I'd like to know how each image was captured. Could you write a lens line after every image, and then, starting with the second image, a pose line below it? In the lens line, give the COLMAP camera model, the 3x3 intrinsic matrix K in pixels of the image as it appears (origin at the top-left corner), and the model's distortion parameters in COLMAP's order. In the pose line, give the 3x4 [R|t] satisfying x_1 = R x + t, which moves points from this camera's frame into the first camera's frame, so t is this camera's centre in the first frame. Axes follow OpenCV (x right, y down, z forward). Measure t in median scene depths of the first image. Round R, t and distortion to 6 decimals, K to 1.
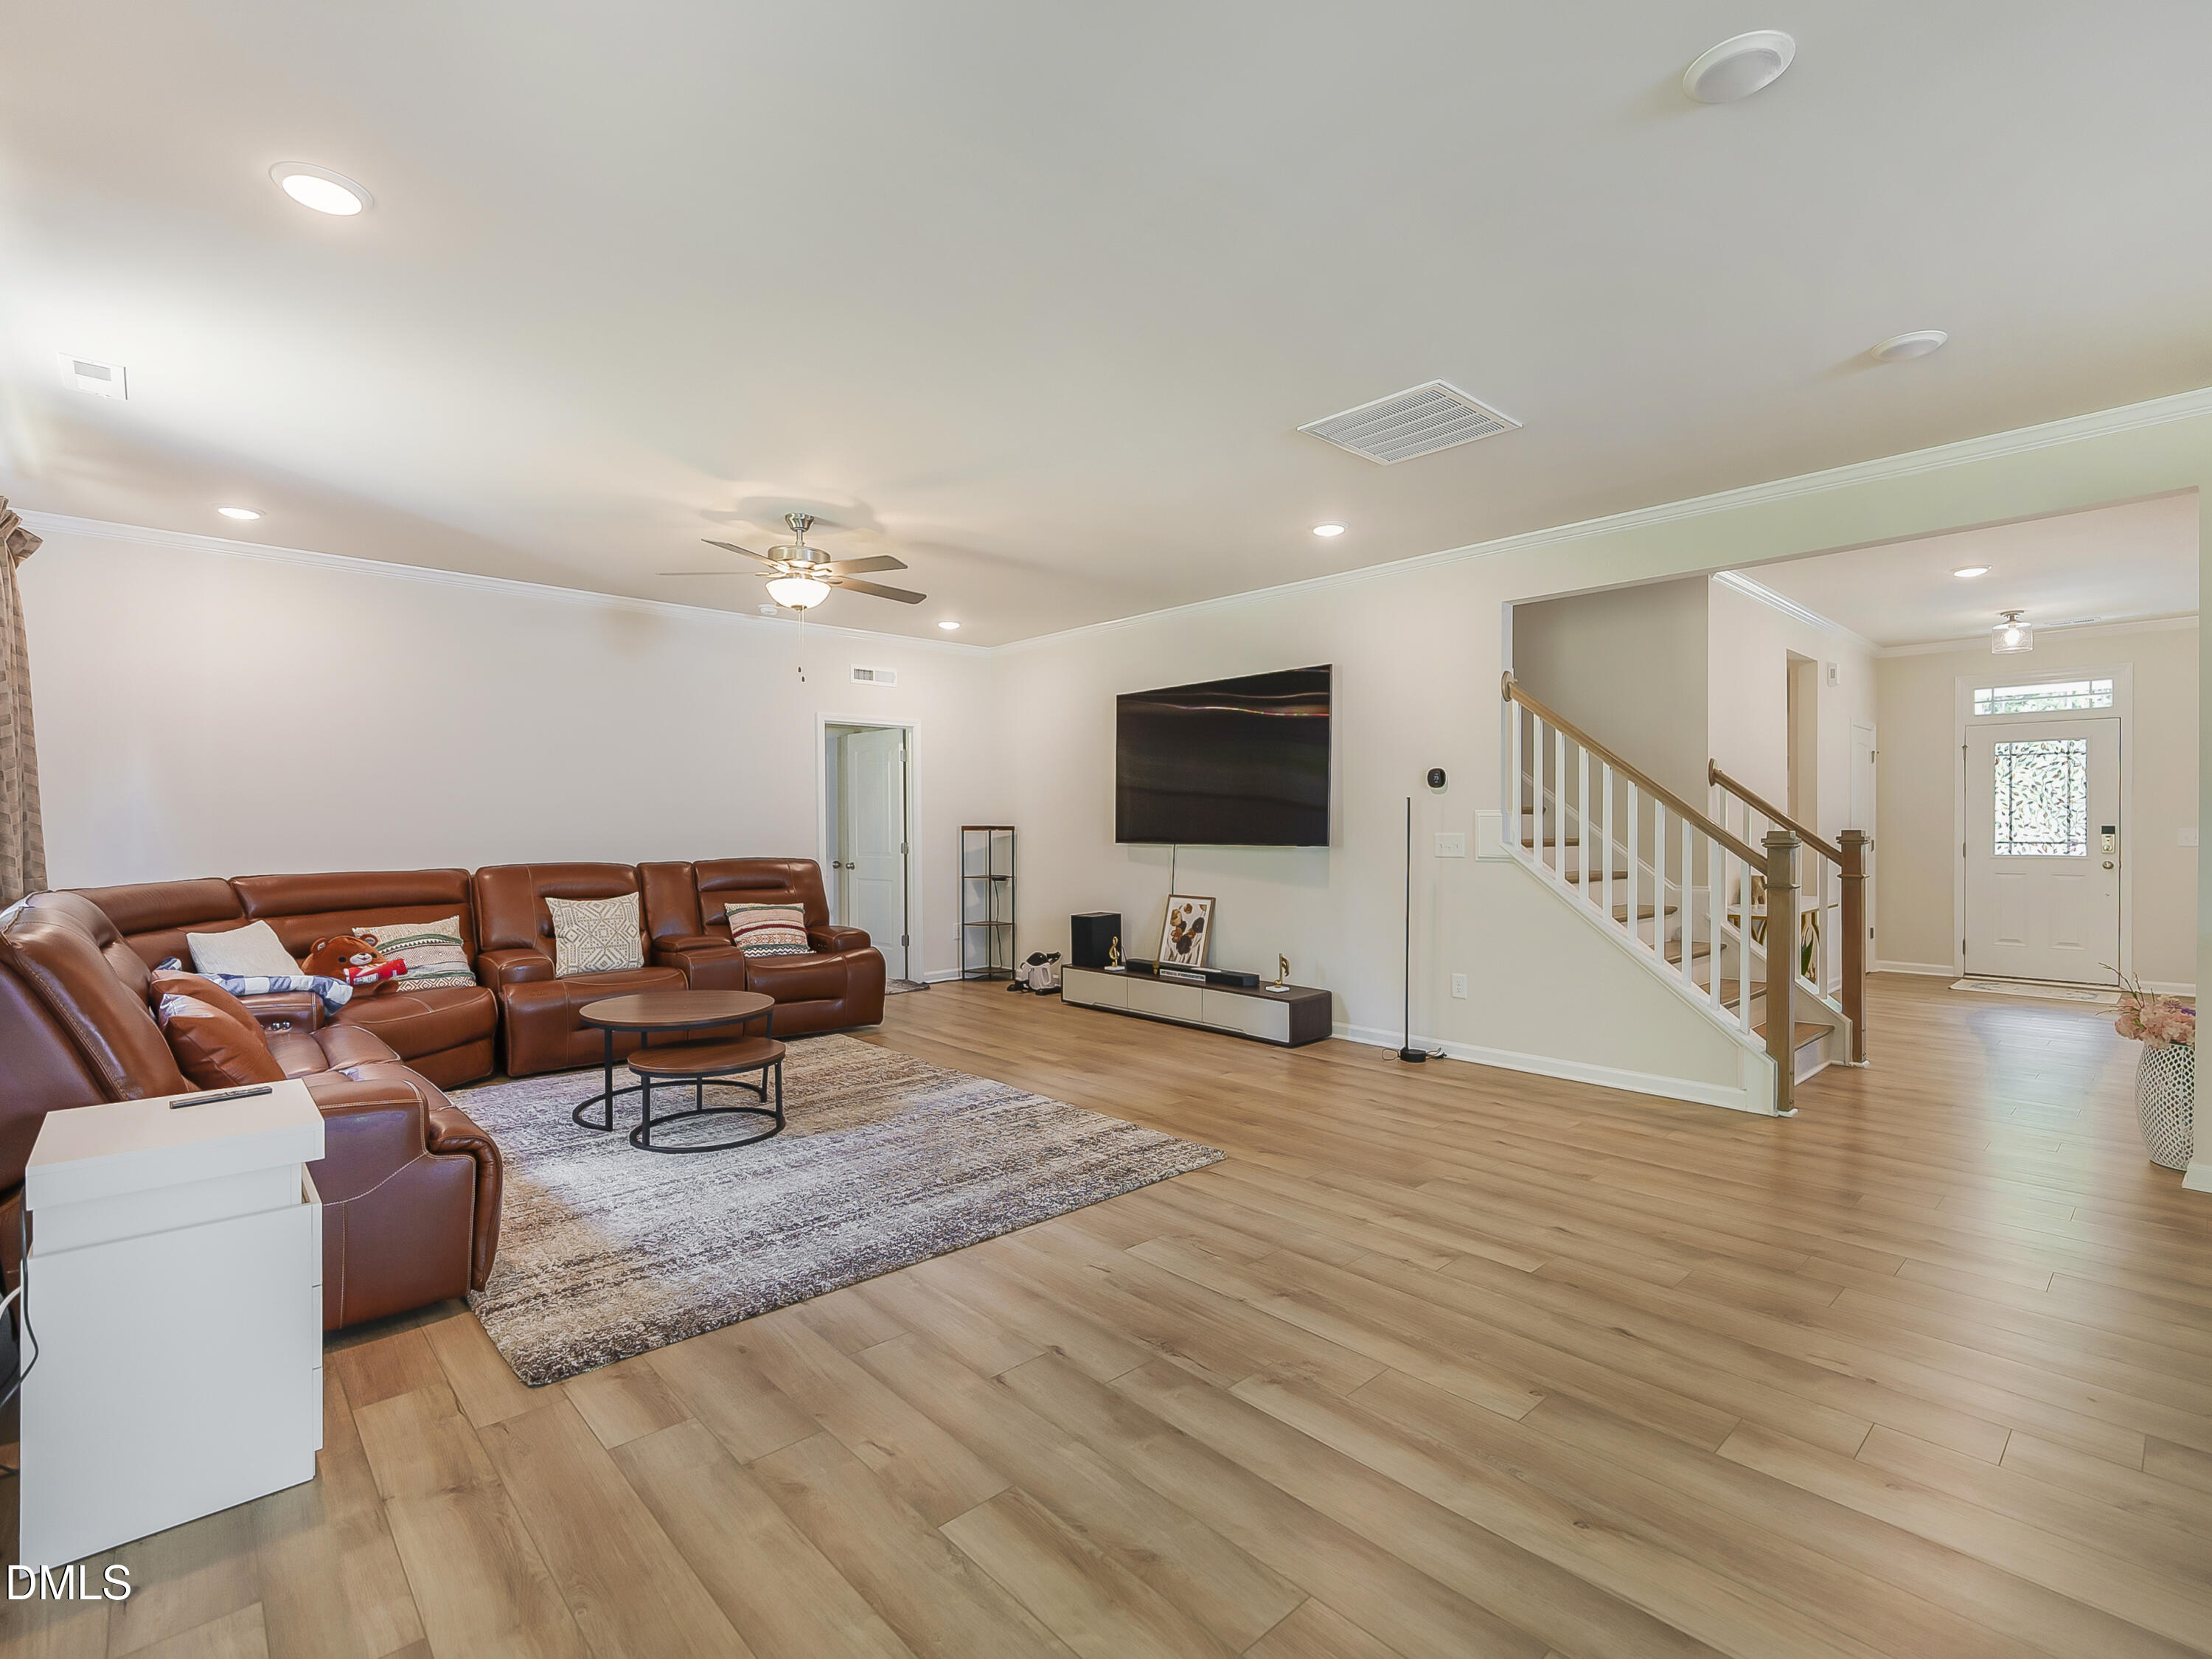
lens RADIAL K [[1070.4, 0, 1104.8], [0, 1070.4, 848.1], [0, 0, 1]] dist [-0.011616, 0.000842]
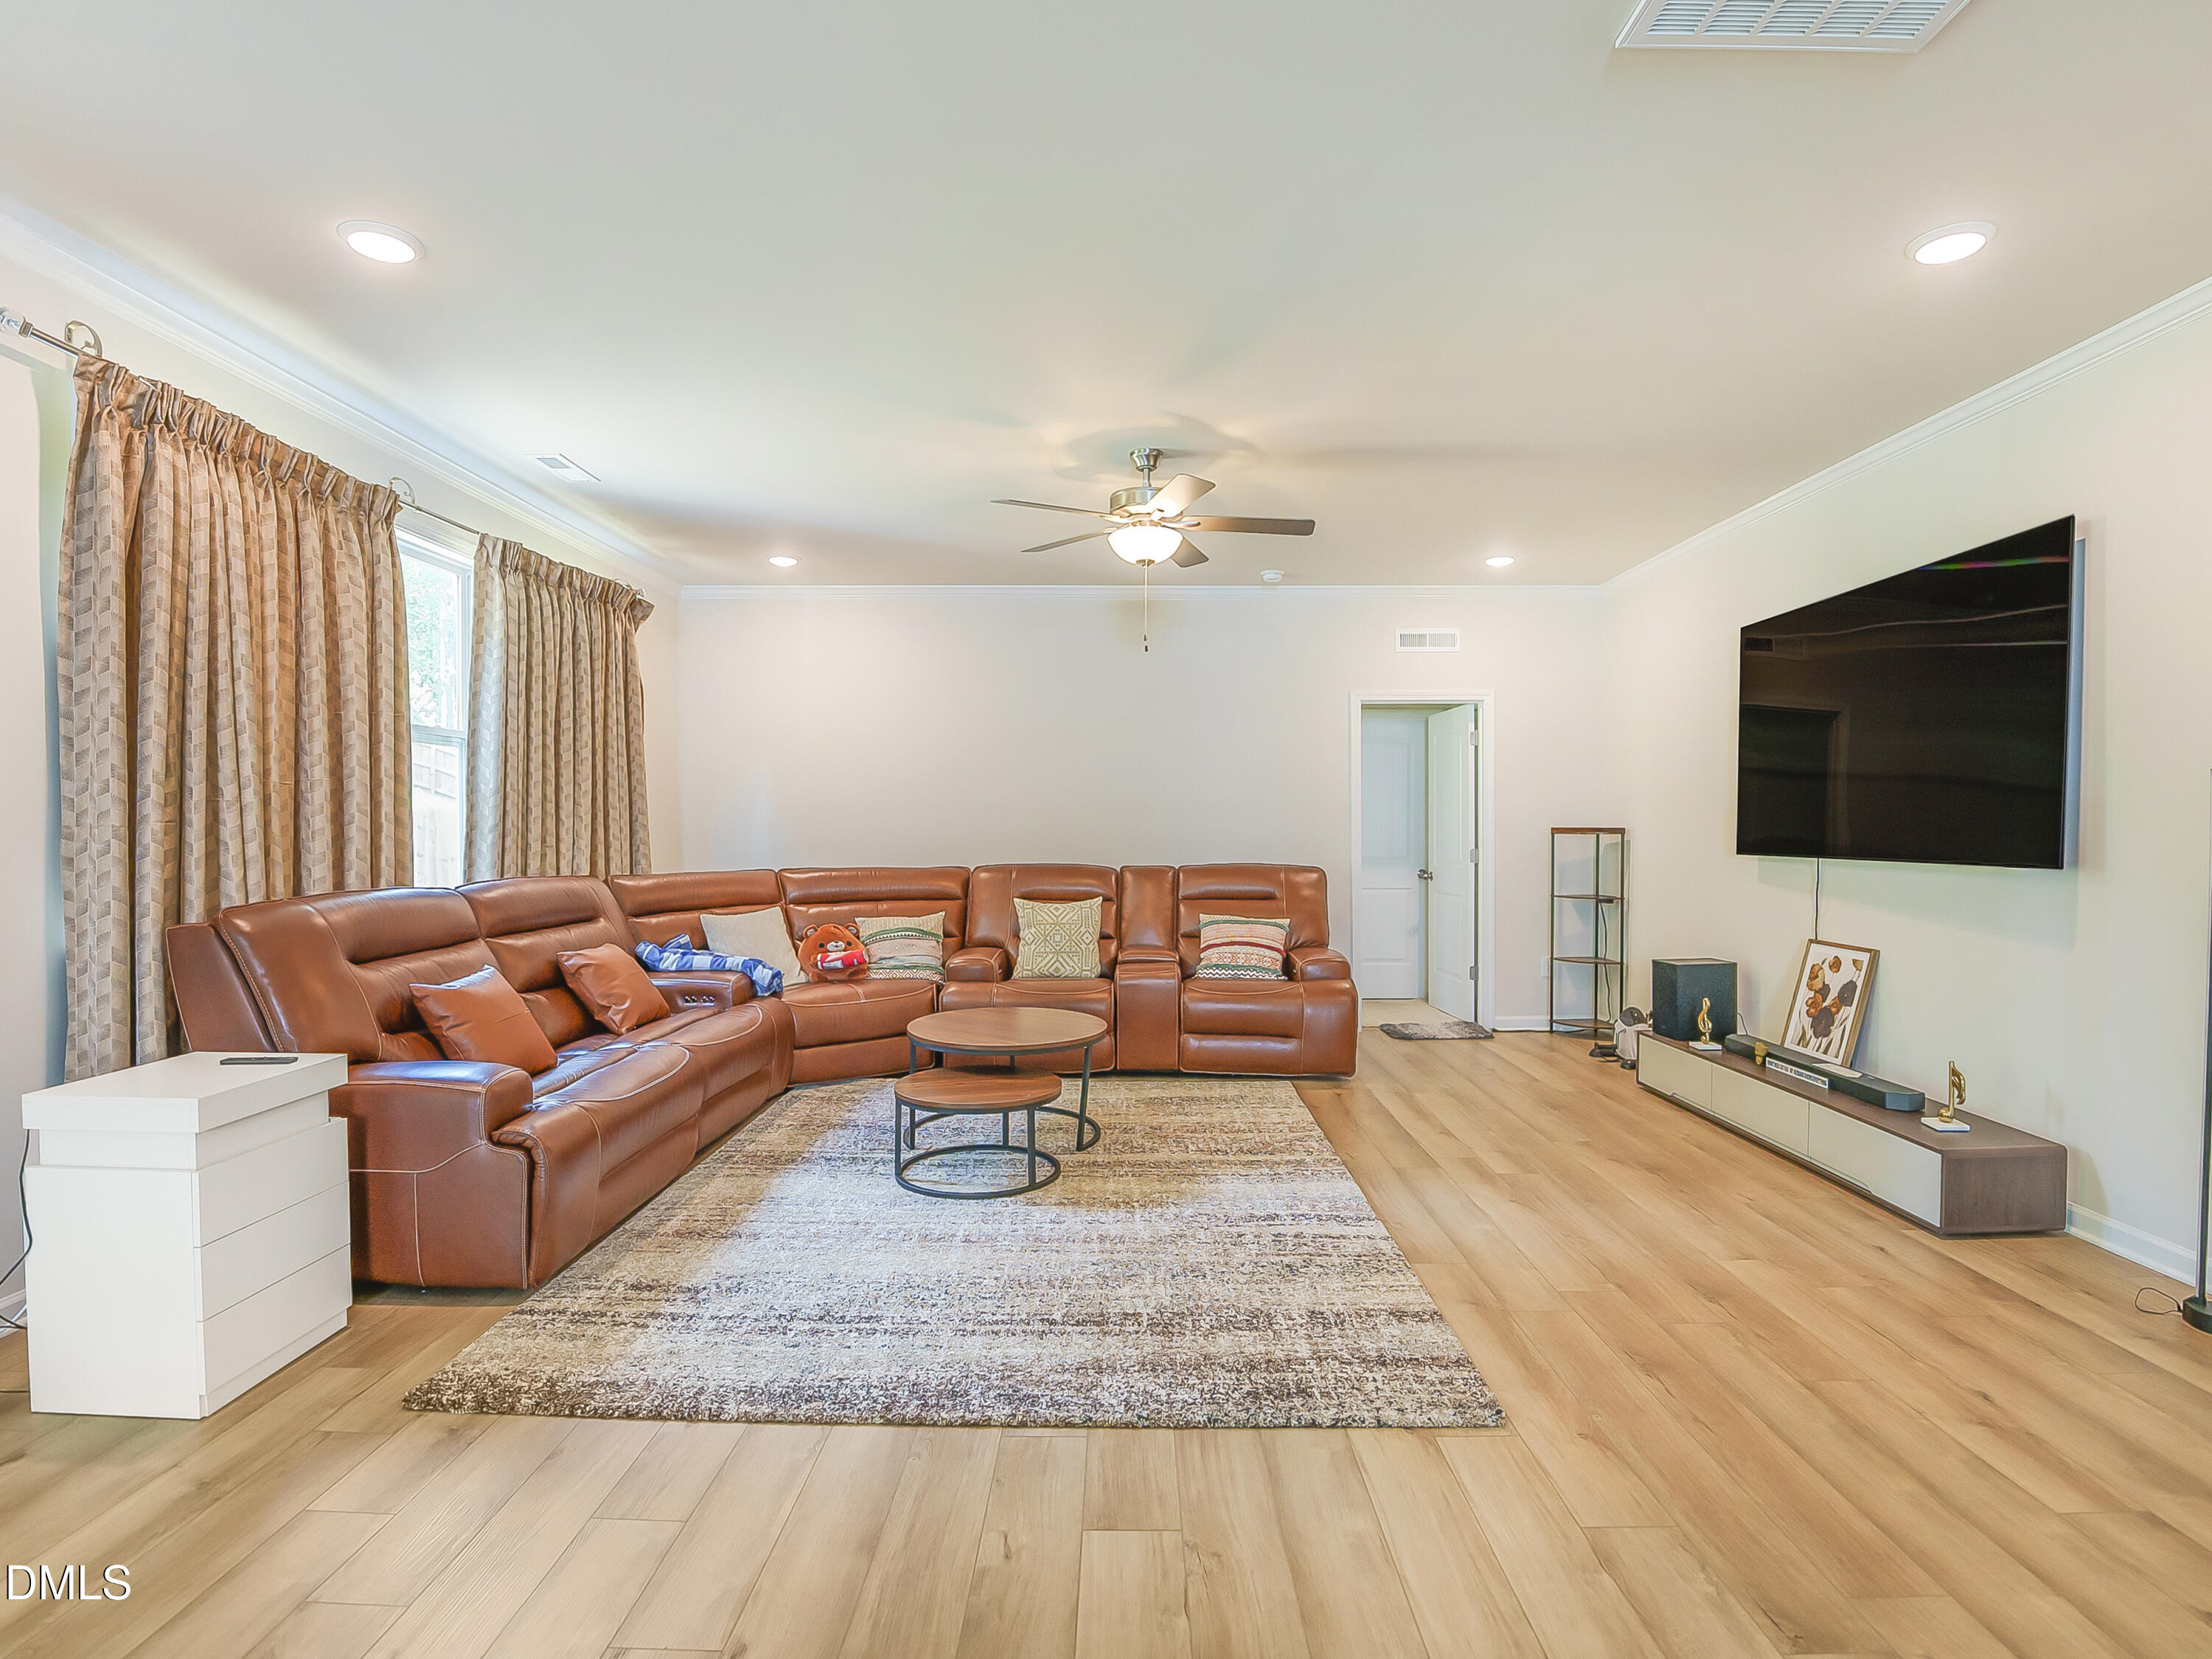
lens RADIAL K [[1104.5, 0, 1098.1], [0, 1104.5, 852.1], [0, 0, 1]] dist [-0.038794, -0.000197]
pose [[0.715021, 0.017635, -0.698881, 0.240443], [-0.016911, 0.999826, 0.007928, -0.005901], [0.698899, 0.006150, 0.715194, 0.305493]]
